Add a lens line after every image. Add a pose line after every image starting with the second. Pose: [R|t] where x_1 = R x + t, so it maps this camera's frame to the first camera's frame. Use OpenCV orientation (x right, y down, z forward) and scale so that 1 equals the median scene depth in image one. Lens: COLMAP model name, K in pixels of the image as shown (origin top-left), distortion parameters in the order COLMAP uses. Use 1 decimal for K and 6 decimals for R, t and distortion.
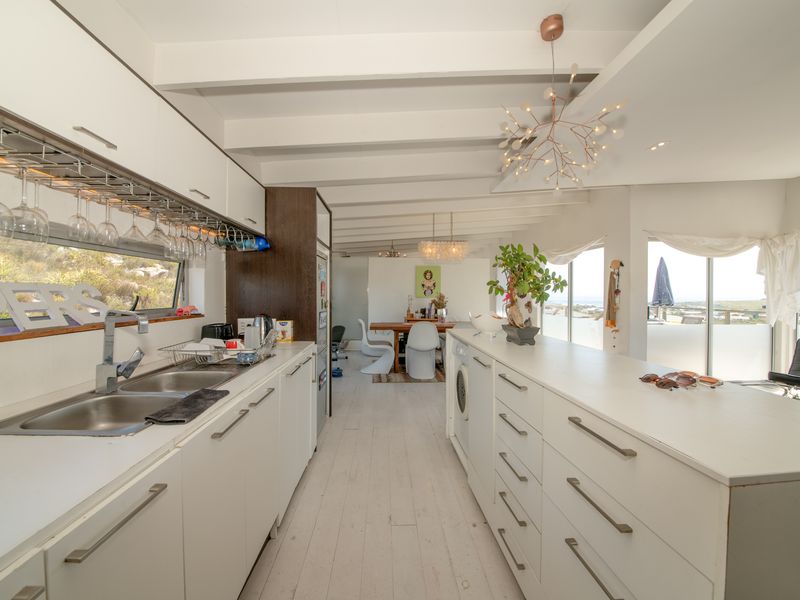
lens RADIAL K [[316.8, 0, 400.0], [0, 316.8, 300.0], [0, 0, 1]] dist [-0.001348, -0.012459]
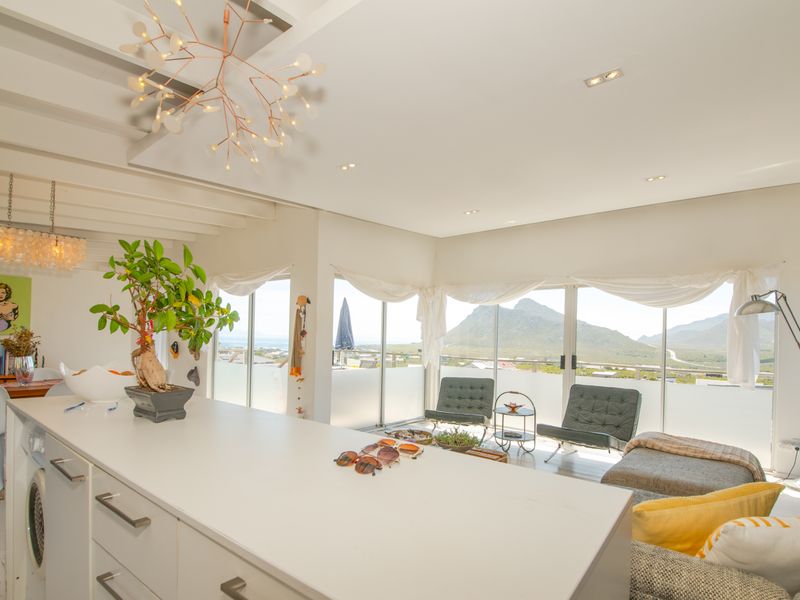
lens RADIAL K [[384.9, 0, 402.7], [0, 384.9, 336.4], [0, 0, 1]] dist [-0.016637, -0.000504]
pose [[0.651871, 0.021449, 0.758027, 0.096801], [-0.010873, 0.999762, -0.018938, -0.001180], [-0.758252, 0.004103, 0.651948, 0.150493]]
